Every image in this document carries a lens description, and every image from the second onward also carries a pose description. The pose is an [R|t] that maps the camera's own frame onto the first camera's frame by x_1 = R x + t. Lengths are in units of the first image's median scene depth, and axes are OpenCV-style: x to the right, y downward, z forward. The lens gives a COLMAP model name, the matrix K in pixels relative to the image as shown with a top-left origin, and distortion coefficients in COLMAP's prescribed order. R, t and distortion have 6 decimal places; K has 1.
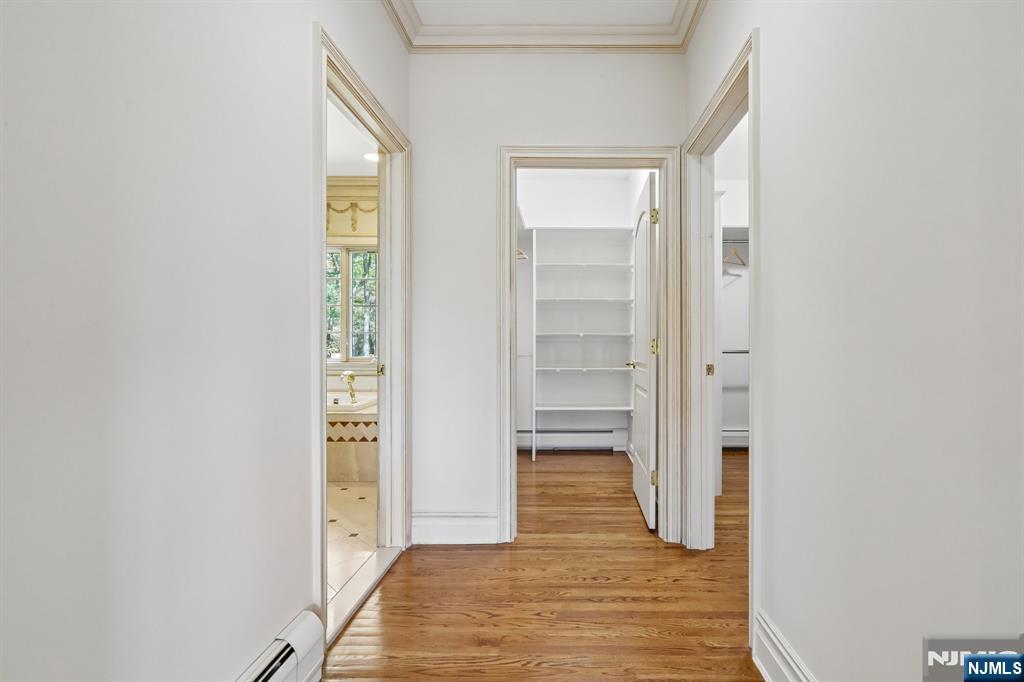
lens RADIAL K [[468.5, 0, 513.1], [0, 468.5, 340.1], [0, 0, 1]] dist [-0.004799, -0.000907]
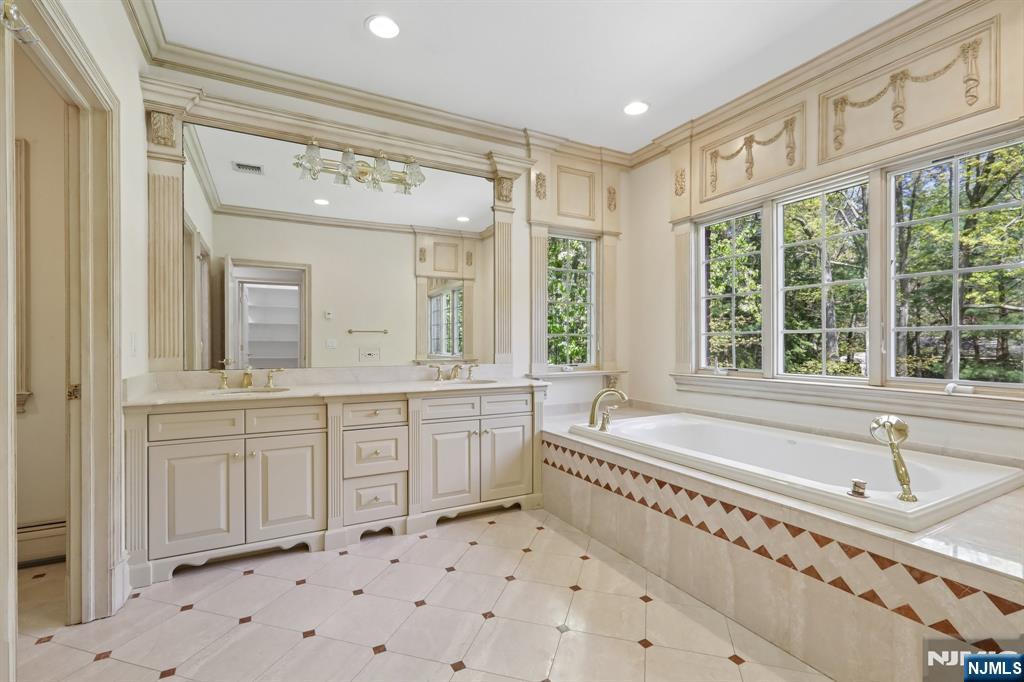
lens RADIAL K [[468.5, 0, 511.3], [0, 468.5, 340.7], [0, 0, 1]] dist [-0.004799, -0.000907]
pose [[0.541018, 0.003354, -0.841004, -0.142516], [0.002232, 0.999983, 0.005424, -0.007144], [0.841008, -0.004812, 0.541001, 0.374713]]
